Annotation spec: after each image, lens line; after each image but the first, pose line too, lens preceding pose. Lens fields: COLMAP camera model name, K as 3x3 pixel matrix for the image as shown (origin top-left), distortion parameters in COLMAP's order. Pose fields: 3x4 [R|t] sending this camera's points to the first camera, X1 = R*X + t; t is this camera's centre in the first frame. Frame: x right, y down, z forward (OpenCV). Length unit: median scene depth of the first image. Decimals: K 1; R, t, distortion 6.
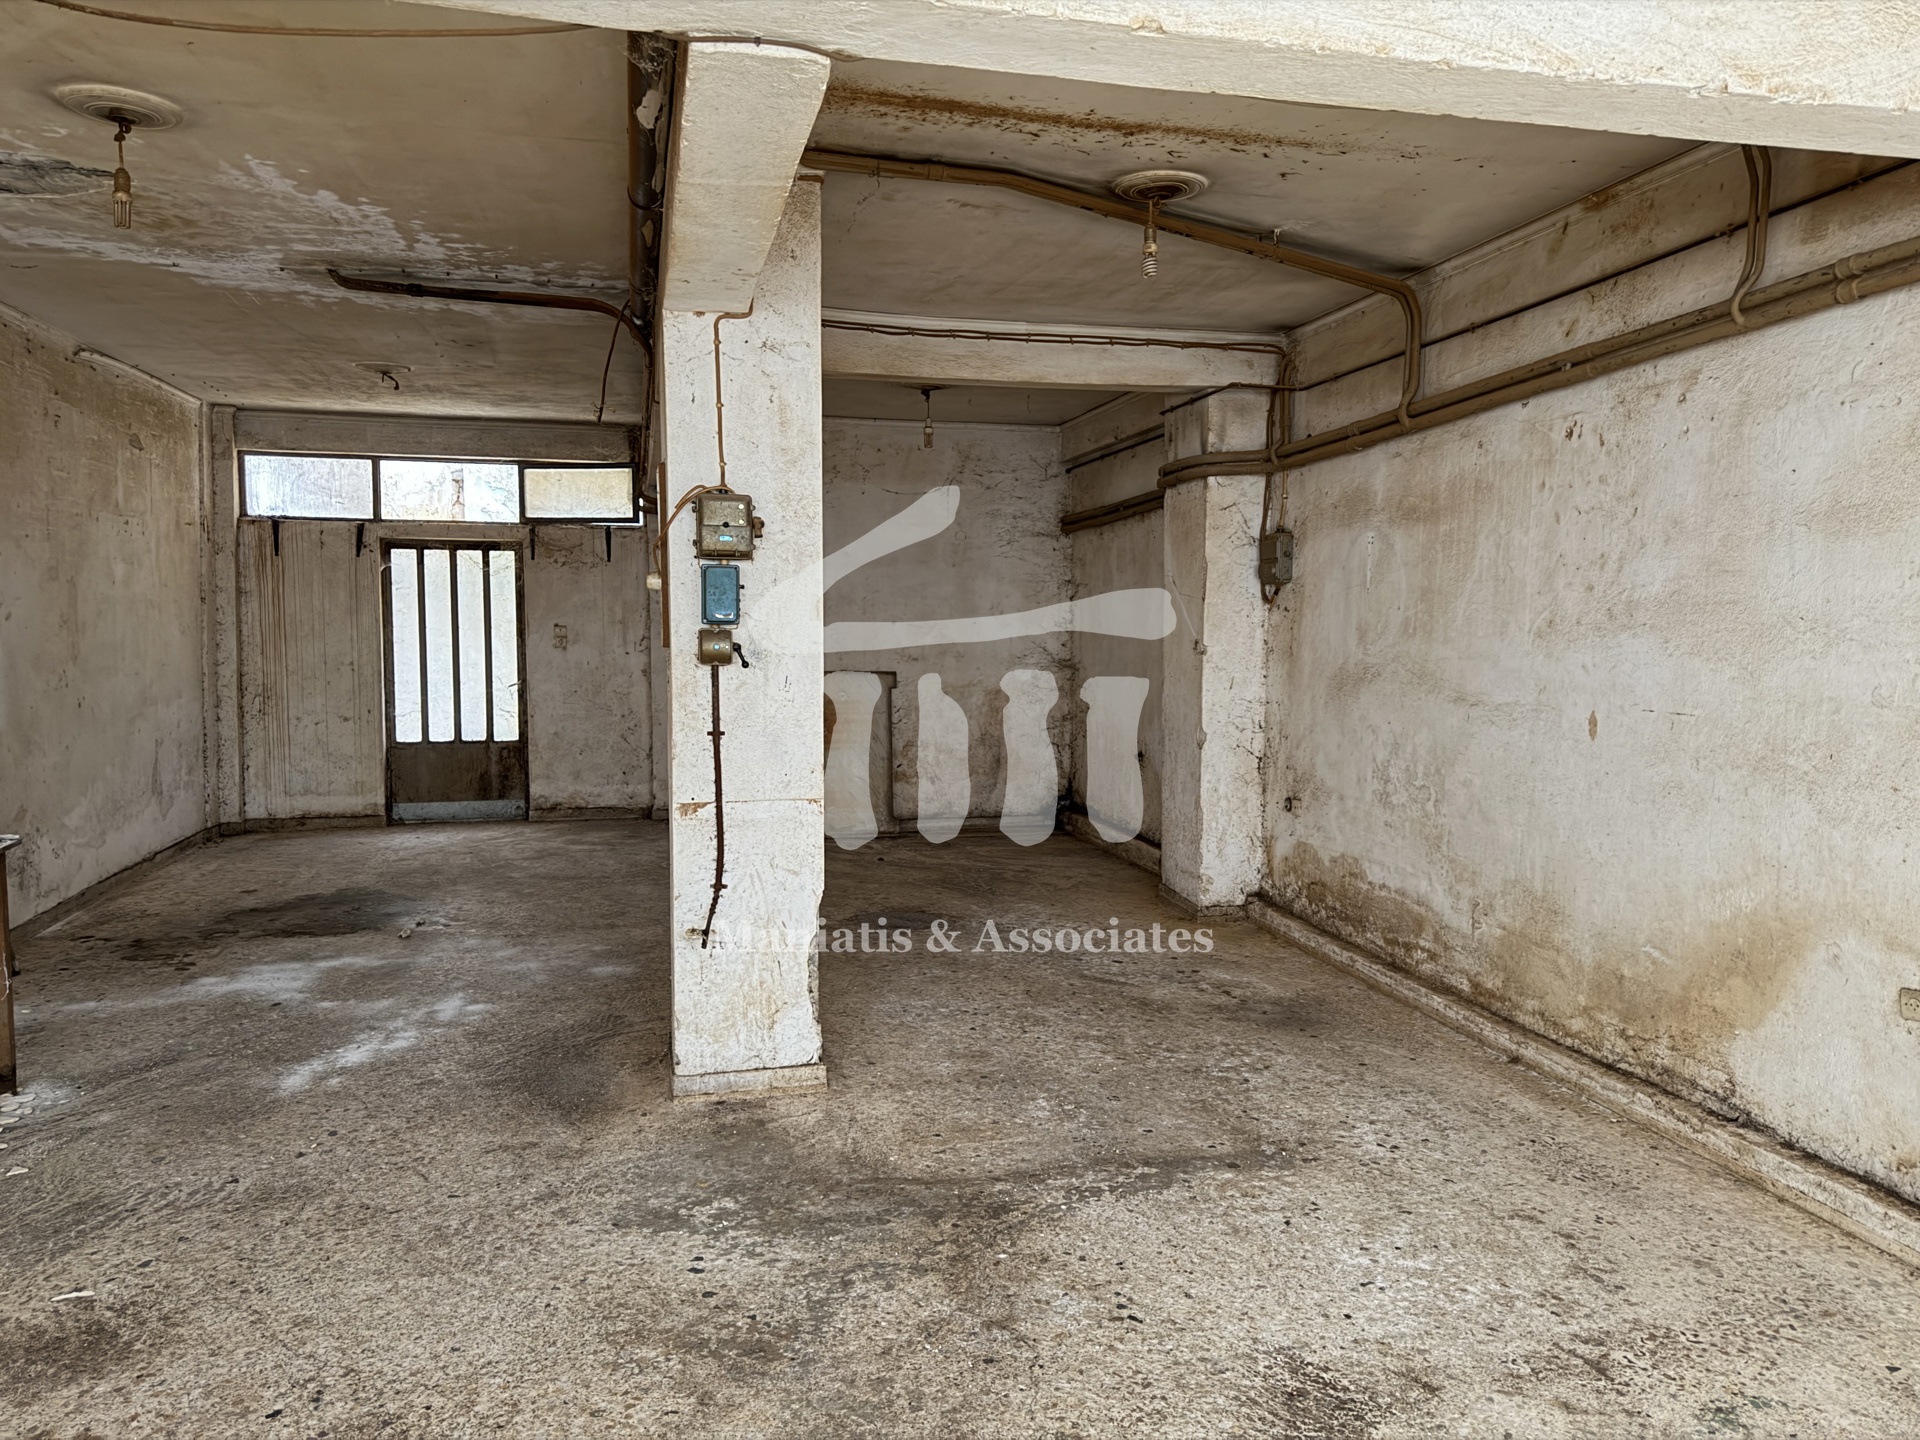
lens RADIAL K [[1346.7, 0, 957.2], [0, 1346.7, 714.4], [0, 0, 1]] dist [0.068889, -0.084149]
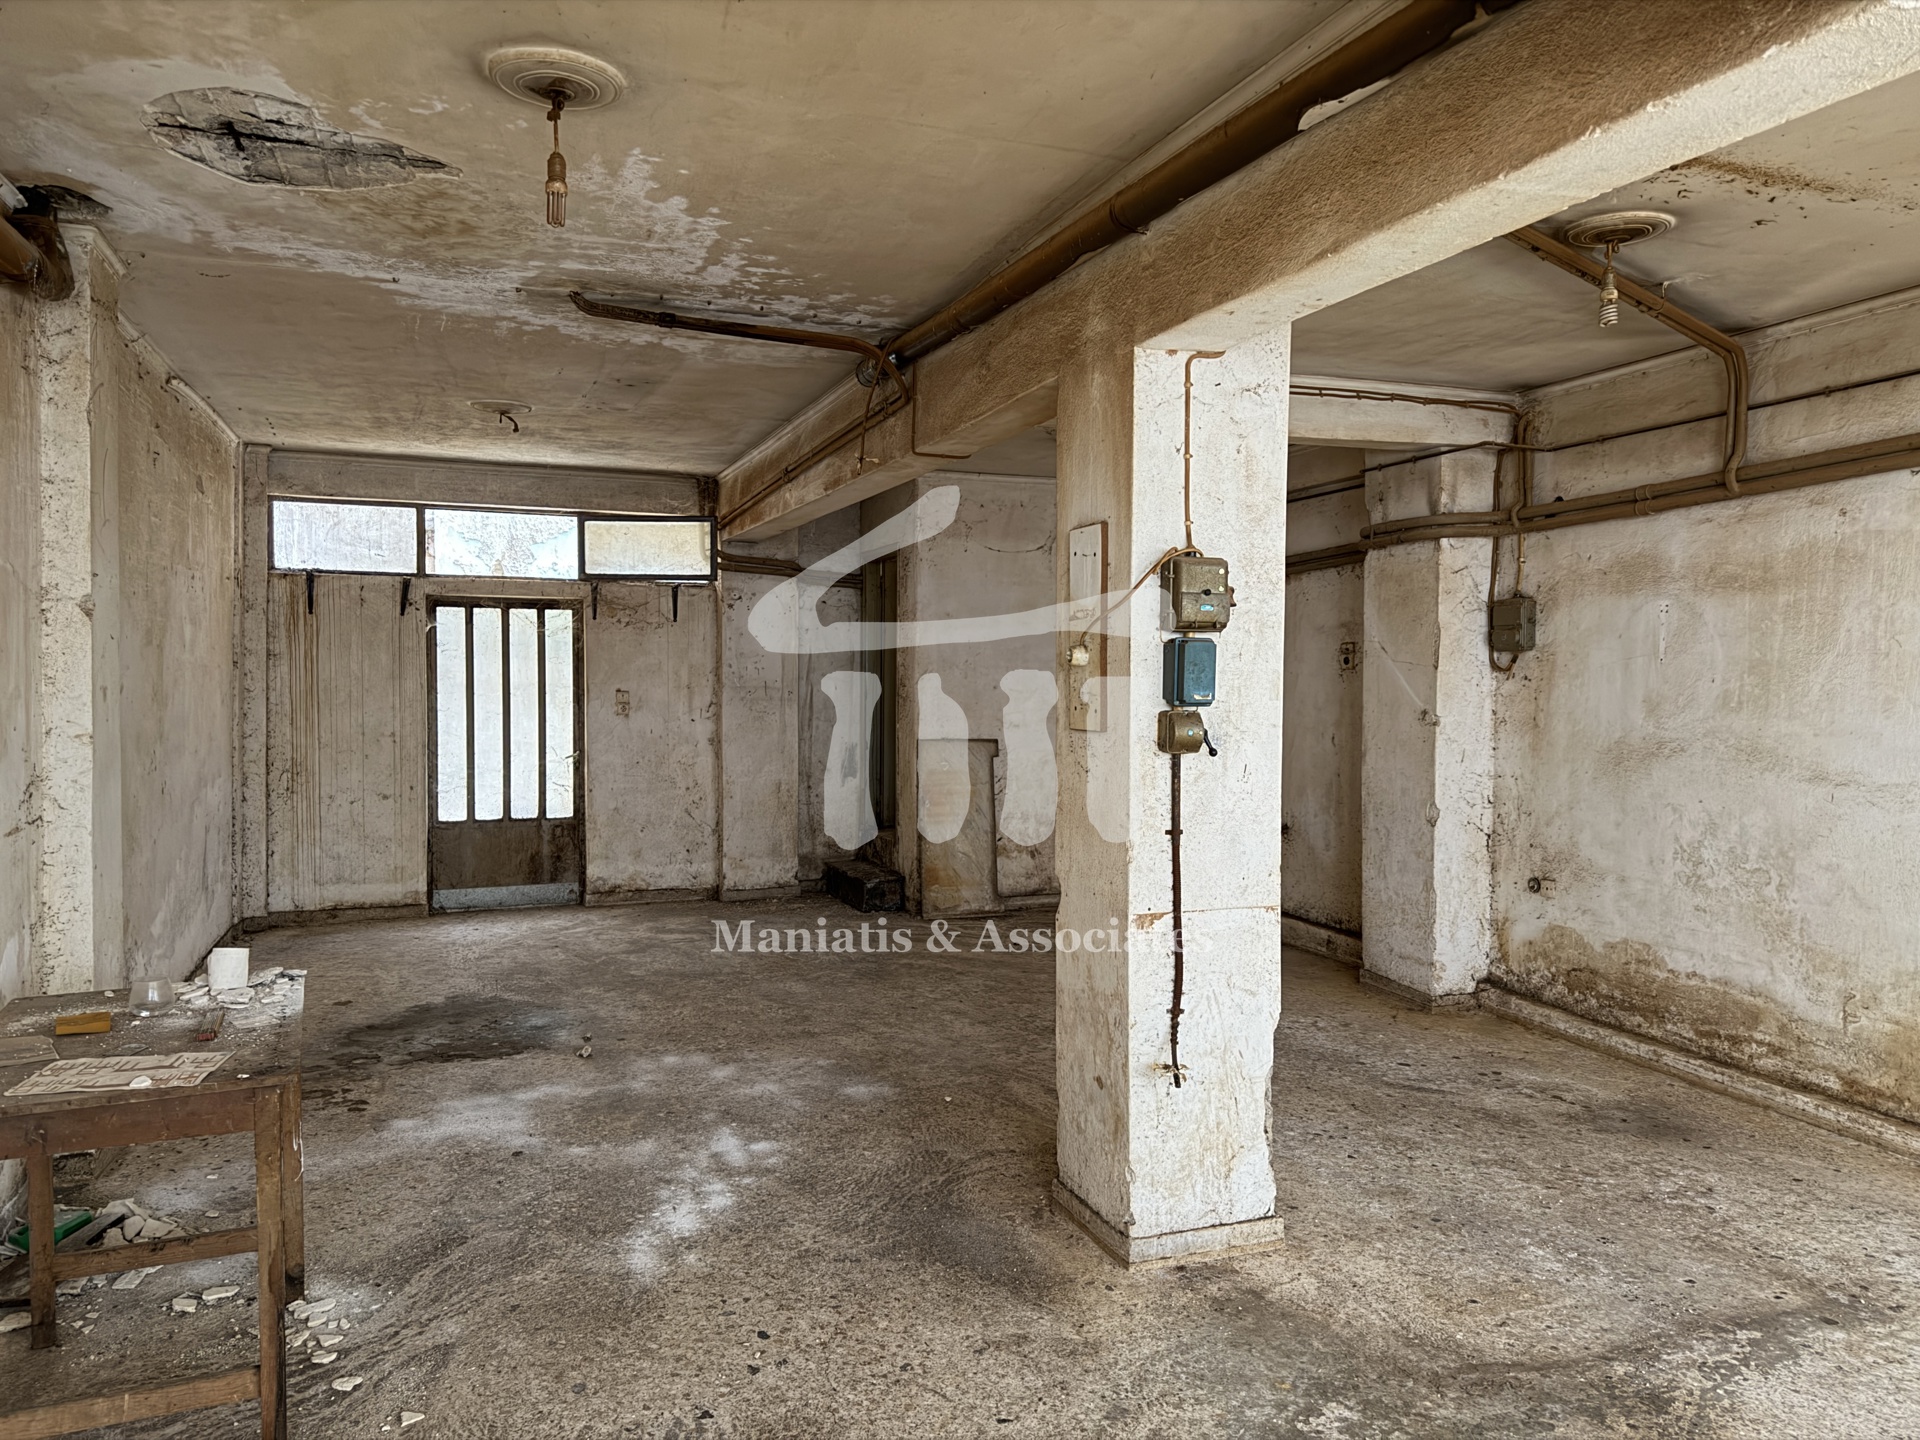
lens RADIAL K [[1346.7, 0, 957.1], [0, 1346.7, 714.1], [0, 0, 1]] dist [0.068889, -0.084149]
pose [[0.992490, -0.002835, 0.122290, -0.383121], [0.007699, 0.999197, -0.039317, -0.026005], [-0.122080, 0.039964, 0.991715, 0.143531]]
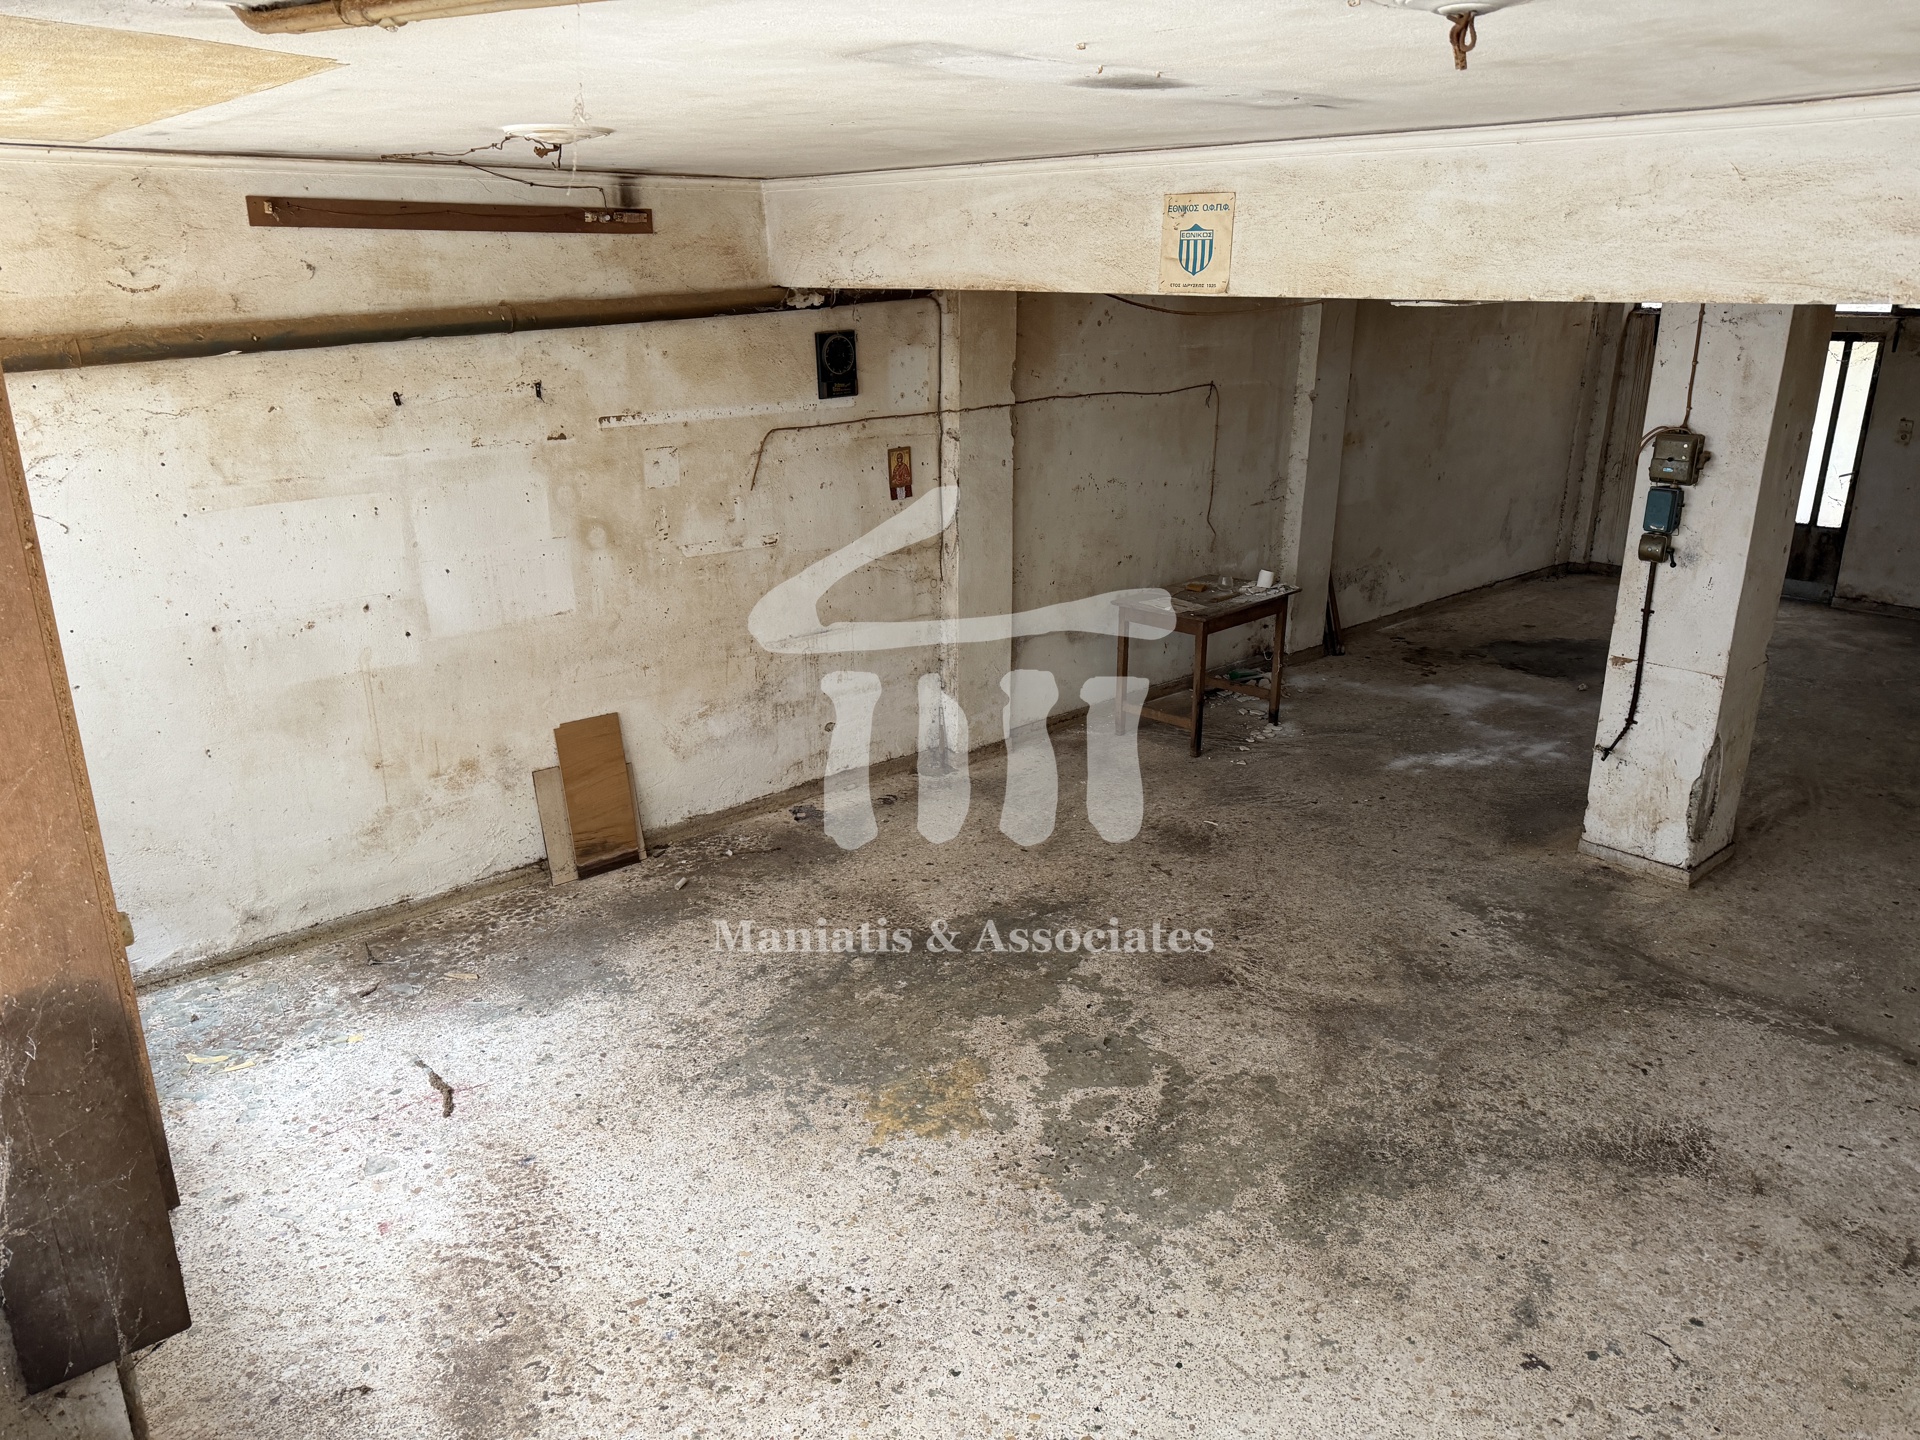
lens RADIAL K [[1346.7, 0, 951.9], [0, 1346.7, 726.7], [0, 0, 1]] dist [0.068889, -0.084149]
pose [[0.467302, 0.275299, -0.840142, 0.605072], [-0.056899, 0.957677, 0.282164, -0.198670], [0.882265, -0.084052, 0.463189, -0.226251]]
